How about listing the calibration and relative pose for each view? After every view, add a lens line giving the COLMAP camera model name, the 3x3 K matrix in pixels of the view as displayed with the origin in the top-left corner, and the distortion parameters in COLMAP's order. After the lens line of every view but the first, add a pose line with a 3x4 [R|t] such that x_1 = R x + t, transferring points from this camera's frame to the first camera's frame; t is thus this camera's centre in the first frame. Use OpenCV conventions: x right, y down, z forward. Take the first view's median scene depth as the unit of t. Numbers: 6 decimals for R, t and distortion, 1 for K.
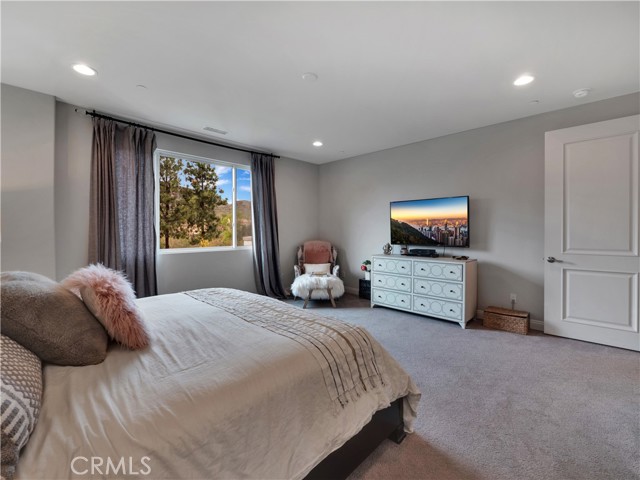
lens RADIAL K [[270.5, 0, 319.8], [0, 270.5, 232.5], [0, 0, 1]] dist [0.000051, 0.000030]
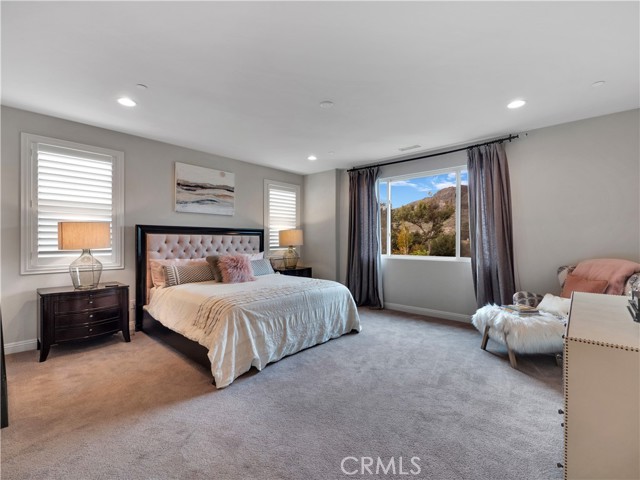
lens RADIAL K [[284.3, 0, 323.0], [0, 284.3, 240.9], [0, 0, 1]] dist [0.000217, 0.000006]
pose [[0.066032, 0.002501, -0.997814, 0.691943], [-0.005890, 0.999980, 0.002116, -0.004319], [0.997800, 0.005737, 0.066046, 0.550203]]
